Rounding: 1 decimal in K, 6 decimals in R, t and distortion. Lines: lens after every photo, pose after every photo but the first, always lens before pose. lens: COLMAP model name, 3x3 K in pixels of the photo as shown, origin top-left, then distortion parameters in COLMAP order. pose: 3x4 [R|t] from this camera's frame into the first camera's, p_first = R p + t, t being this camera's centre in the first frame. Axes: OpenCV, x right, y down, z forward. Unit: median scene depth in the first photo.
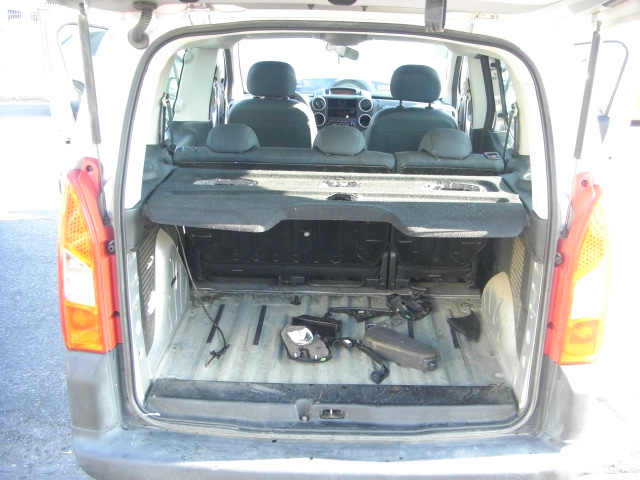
lens RADIAL K [[733.5, 0, 366.4], [0, 733.5, 288.5], [0, 0, 1]] dist [-0.203270, 0.143890]
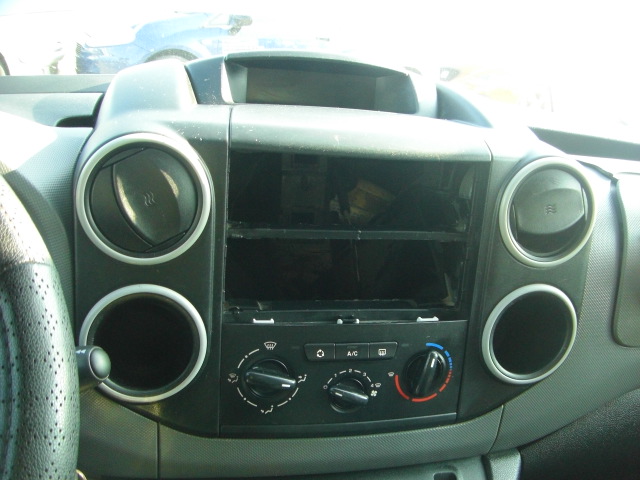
lens RADIAL K [[733.5, 0, 366.4], [0, 733.5, 288.5], [0, 0, 1]] dist [-0.203270, 0.143890]
pose [[0.966389, -0.026561, 0.255710, -0.061621], [0.019507, 0.999357, 0.030081, -0.244639], [-0.256345, -0.024082, 0.966285, 0.889550]]
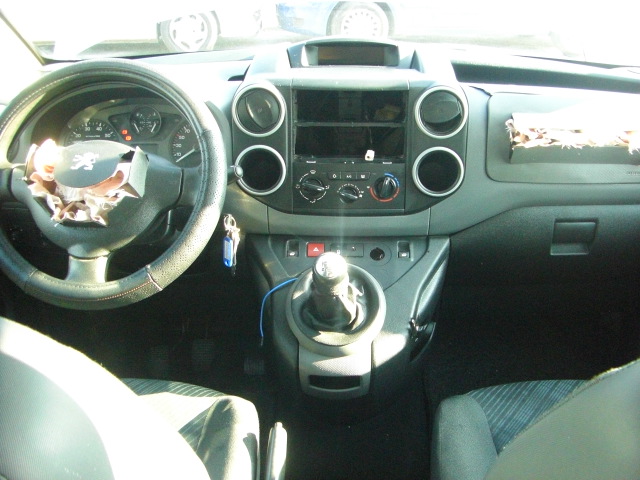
lens RADIAL K [[733.5, 0, 366.4], [0, 733.5, 288.5], [0, 0, 1]] dist [-0.203270, 0.143890]
pose [[0.999658, -0.013910, -0.022160, -0.022569], [0.016396, 0.993084, 0.116257, -0.221151], [0.020389, -0.116581, 0.992972, 0.735032]]
